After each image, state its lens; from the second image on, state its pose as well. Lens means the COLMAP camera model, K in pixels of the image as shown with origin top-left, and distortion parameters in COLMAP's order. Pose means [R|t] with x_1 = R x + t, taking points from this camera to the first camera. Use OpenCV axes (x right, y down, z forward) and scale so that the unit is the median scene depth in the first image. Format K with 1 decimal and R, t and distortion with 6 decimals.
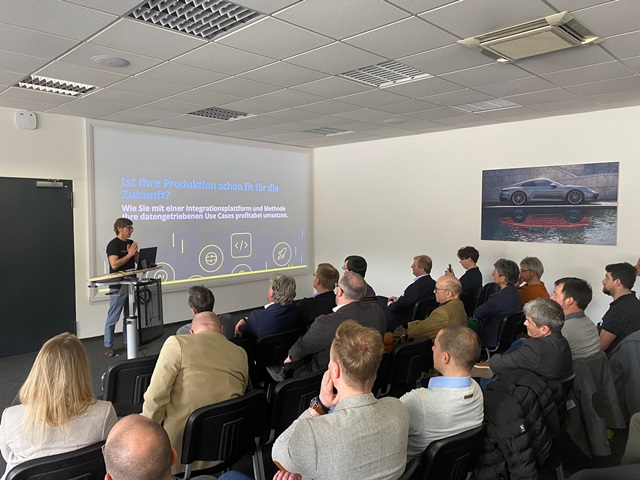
lens RADIAL K [[489.8, 0, 320.0], [0, 489.8, 240.0], [0, 0, 1]] dist [0.000597, 0.000619]
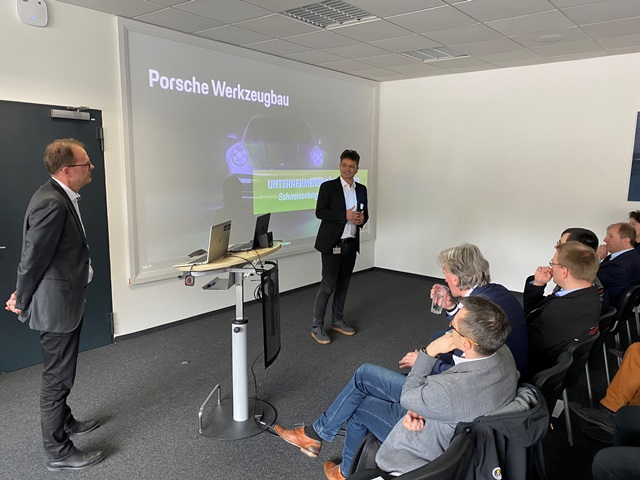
lens RADIAL K [[488.3, 0, 320.0], [0, 488.3, 240.0], [0, 0, 1]] dist [0.030482, -0.001360]
pose [[0.996697, -0.000129, 0.081212, -0.258312], [-0.007626, 0.995431, 0.095183, -0.009565], [-0.080854, -0.095488, 0.992142, 0.277159]]
